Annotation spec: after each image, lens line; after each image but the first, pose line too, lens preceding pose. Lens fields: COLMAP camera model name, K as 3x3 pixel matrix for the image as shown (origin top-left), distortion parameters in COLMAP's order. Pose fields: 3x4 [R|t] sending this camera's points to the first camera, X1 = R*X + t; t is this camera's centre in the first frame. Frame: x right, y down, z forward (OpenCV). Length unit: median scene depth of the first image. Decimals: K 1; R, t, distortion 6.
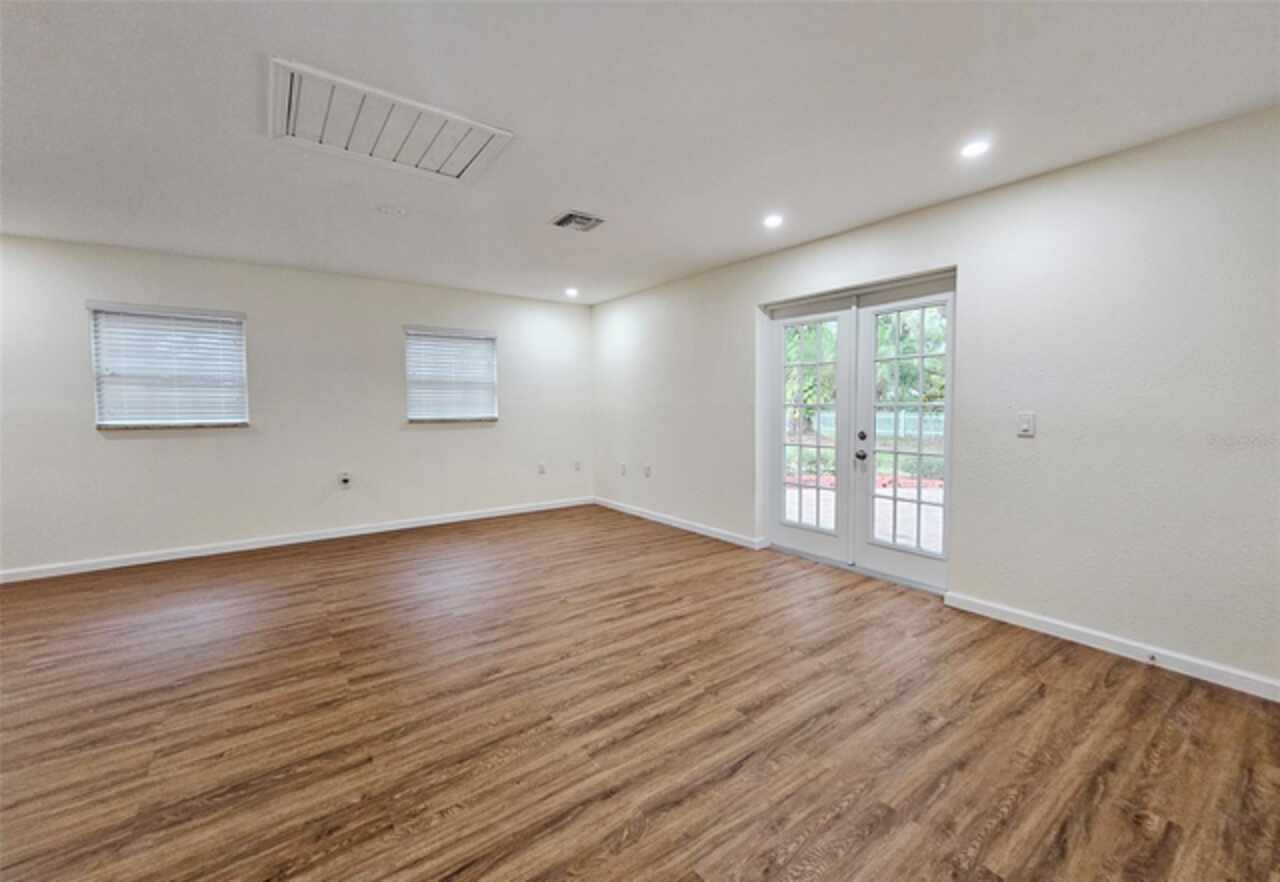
lens RADIAL K [[526.1, 0, 644.3], [0, 526.1, 427.6], [0, 0, 1]] dist [-0.001787, 0.001118]
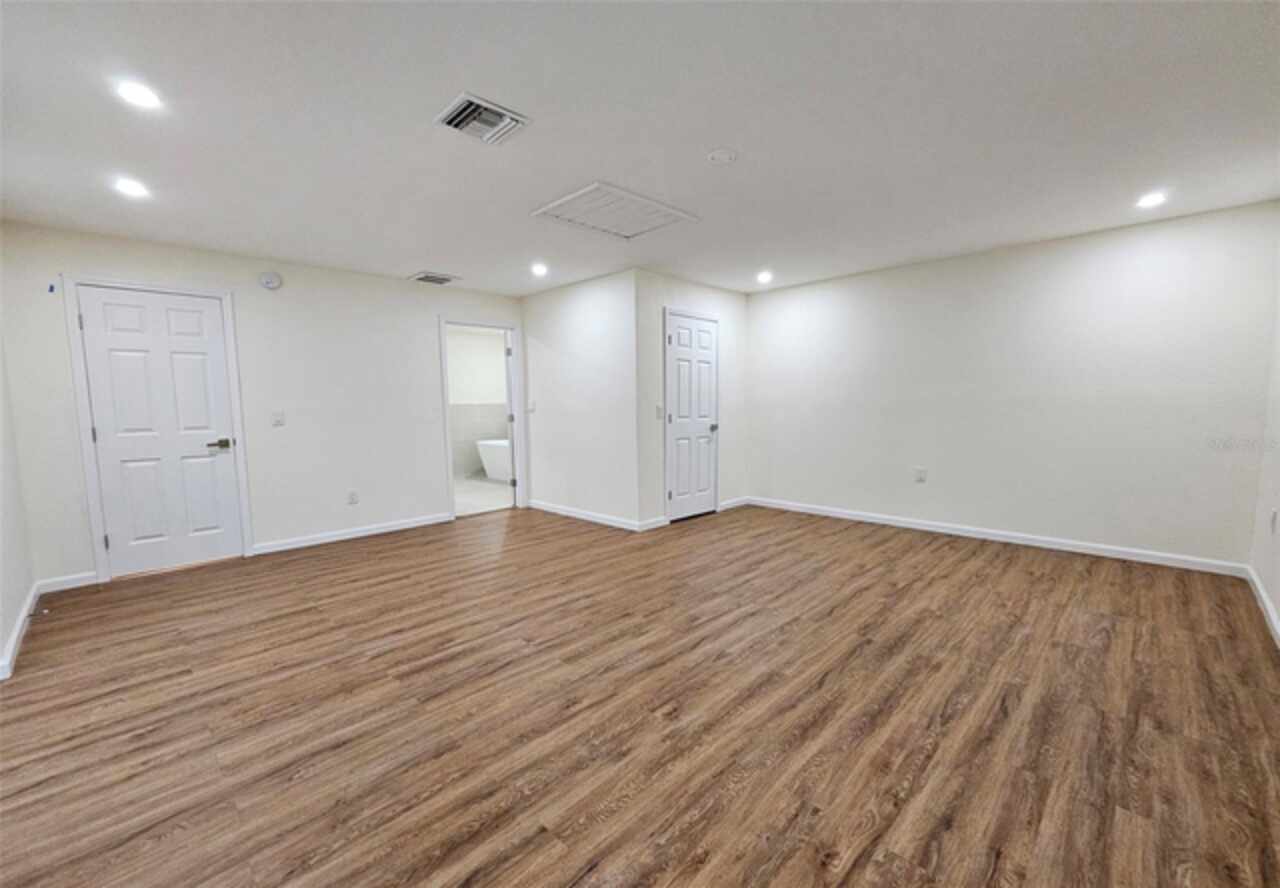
lens RADIAL K [[526.1, 0, 643.7], [0, 526.1, 449.7], [0, 0, 1]] dist [-0.001787, 0.001118]
pose [[-0.987345, 0.033070, -0.155102, -0.254124], [0.011569, 0.990430, 0.137529, -0.091627], [0.158166, 0.133994, -0.978279, 2.137298]]
